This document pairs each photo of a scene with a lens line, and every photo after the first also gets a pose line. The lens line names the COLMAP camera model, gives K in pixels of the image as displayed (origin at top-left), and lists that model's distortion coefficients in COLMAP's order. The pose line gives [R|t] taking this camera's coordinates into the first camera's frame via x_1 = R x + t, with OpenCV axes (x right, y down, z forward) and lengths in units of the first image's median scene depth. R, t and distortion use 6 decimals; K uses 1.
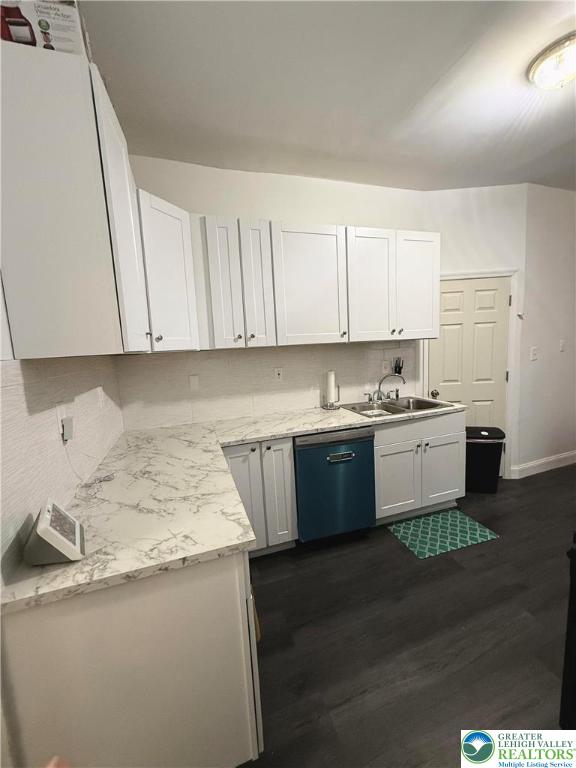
lens RADIAL K [[305.7, 0, 289.7], [0, 305.7, 382.0], [0, 0, 1]] dist [-0.001144, 0.000248]
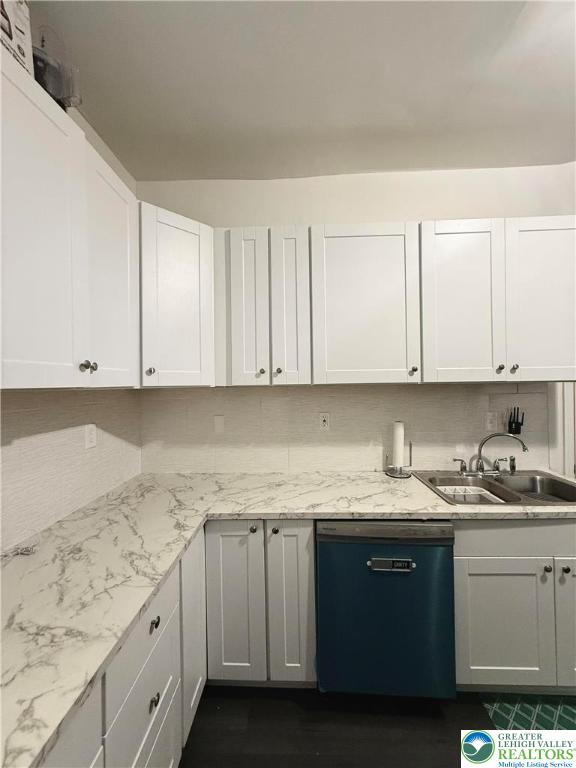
lens RADIAL K [[305.7, 0, 289.7], [0, 305.7, 382.0], [0, 0, 1]] dist [-0.001144, 0.000248]
pose [[0.938026, 0.034702, -0.344822, 0.167090], [-0.072670, 0.992550, -0.097798, -0.047934], [0.338859, 0.116795, 0.933560, 0.287285]]
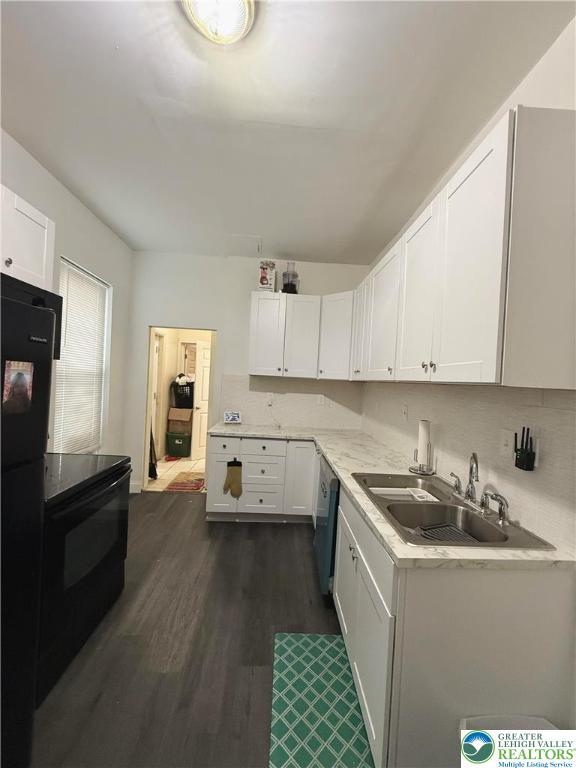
lens RADIAL K [[305.7, 0, 289.7], [0, 305.7, 382.0], [0, 0, 1]] dist [-0.001144, 0.000248]
pose [[-0.275088, 0.042229, -0.960491, 1.106189], [-0.152846, 0.984408, 0.087056, -0.169423], [0.949192, 0.170755, -0.264344, 1.051463]]
